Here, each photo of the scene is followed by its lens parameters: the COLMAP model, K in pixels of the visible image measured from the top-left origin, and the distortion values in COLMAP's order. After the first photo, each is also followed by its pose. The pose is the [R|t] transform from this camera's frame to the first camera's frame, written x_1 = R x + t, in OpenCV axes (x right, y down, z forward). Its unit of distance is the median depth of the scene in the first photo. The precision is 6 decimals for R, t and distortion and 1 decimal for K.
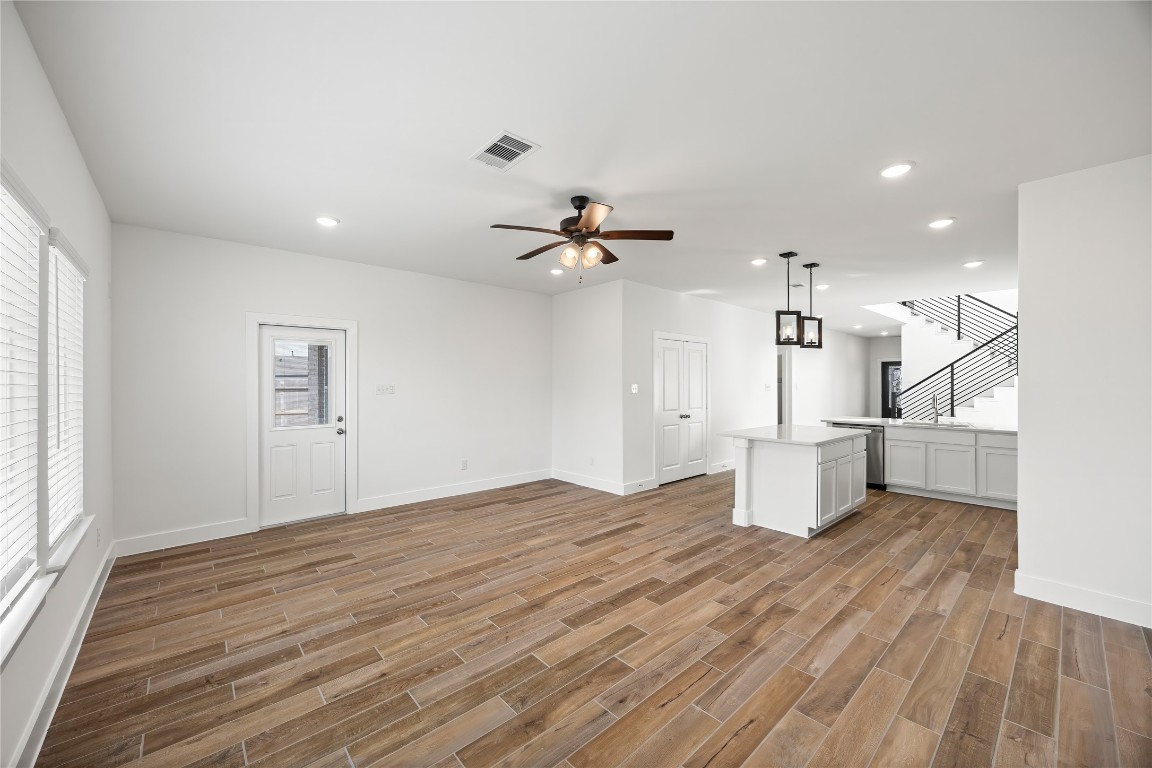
lens RADIAL K [[443.8, 0, 576.6], [0, 443.8, 386.1], [0, 0, 1]] dist [-0.002854, -0.000866]
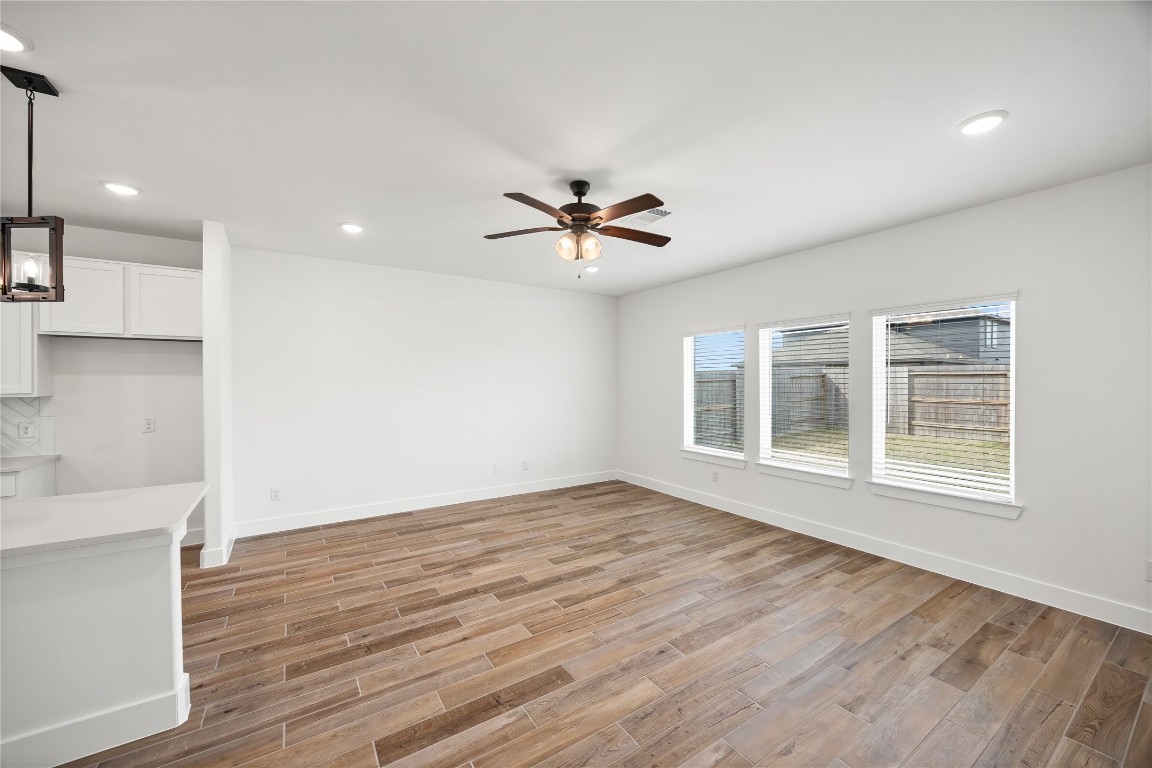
lens RADIAL K [[443.8, 0, 581.4], [0, 443.8, 381.4], [0, 0, 1]] dist [-0.002854, -0.000866]
pose [[-0.990625, 0.003065, 0.136575, -0.127249], [0.003412, 0.999992, 0.002310, -0.025706], [-0.136567, 0.002755, -0.990627, 2.016629]]
